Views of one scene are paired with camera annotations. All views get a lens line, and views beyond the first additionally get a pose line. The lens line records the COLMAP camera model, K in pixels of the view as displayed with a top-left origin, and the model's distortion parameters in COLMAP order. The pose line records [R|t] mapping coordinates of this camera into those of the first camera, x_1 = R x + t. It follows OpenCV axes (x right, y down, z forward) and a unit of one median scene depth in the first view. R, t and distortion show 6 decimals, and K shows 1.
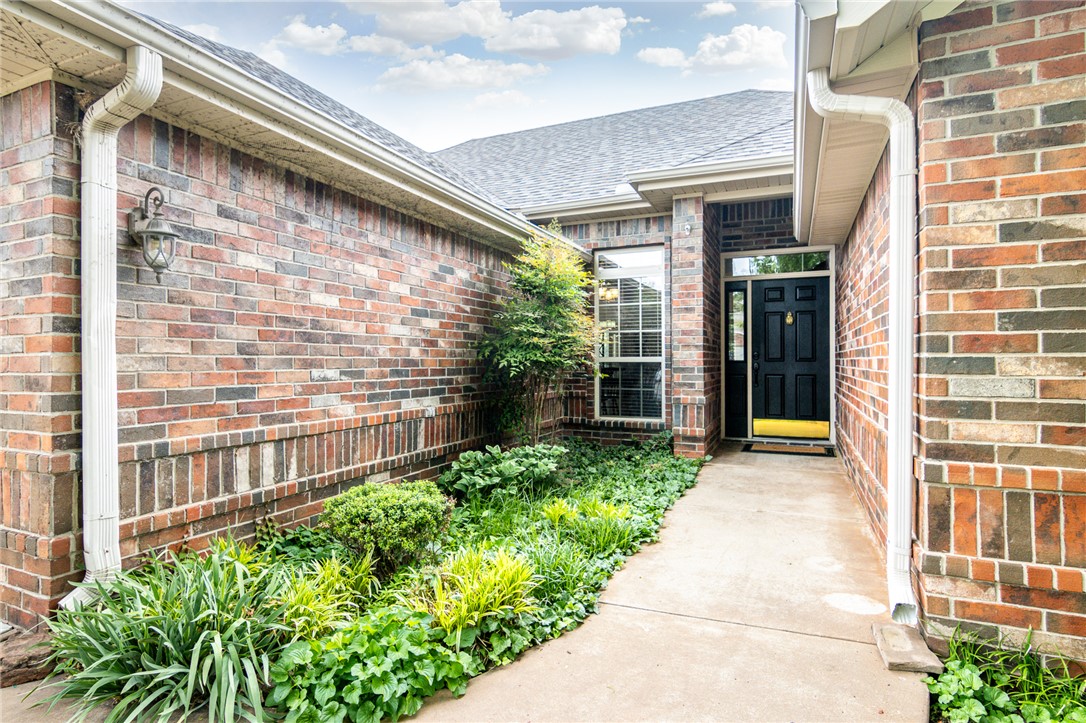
lens RADIAL K [[579.9, 0, 526.7], [0, 579.9, 357.8], [0, 0, 1]] dist [0.000265, 0.000080]
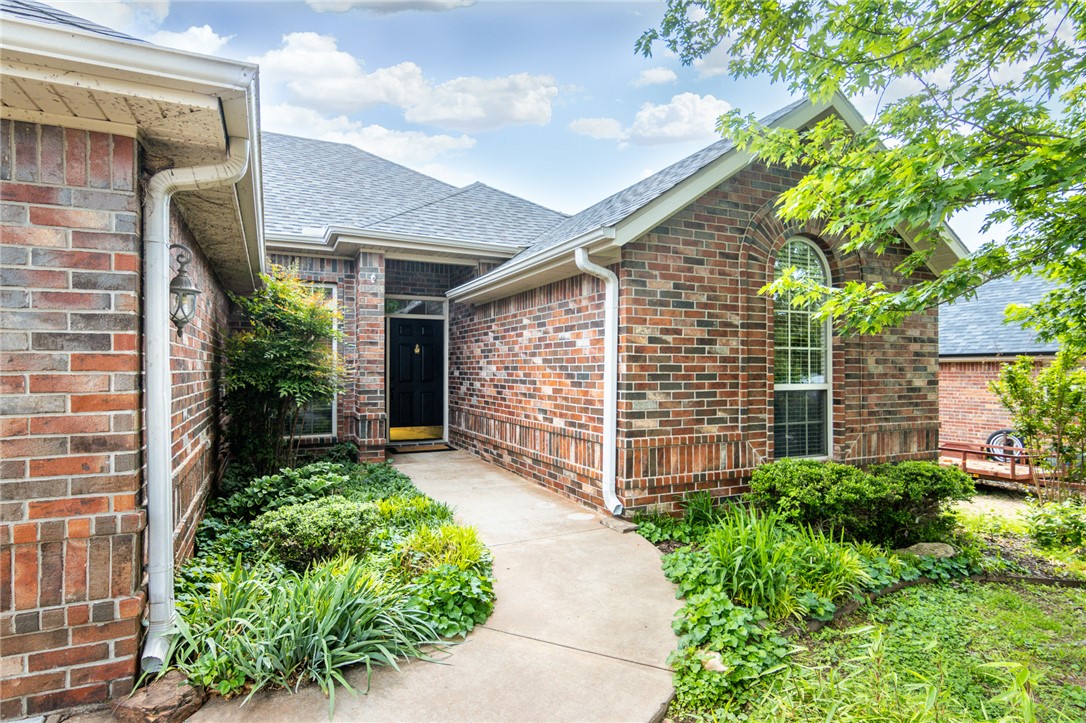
lens RADIAL K [[577.0, 0, 530.3], [0, 577.0, 368.3], [0, 0, 1]] dist [0.001646, -0.000062]
pose [[0.660239, 0.003659, 0.751047, -1.238651], [-0.006157, 0.999981, 0.000541, -0.095012], [-0.751030, -0.004982, 0.660249, -0.192805]]
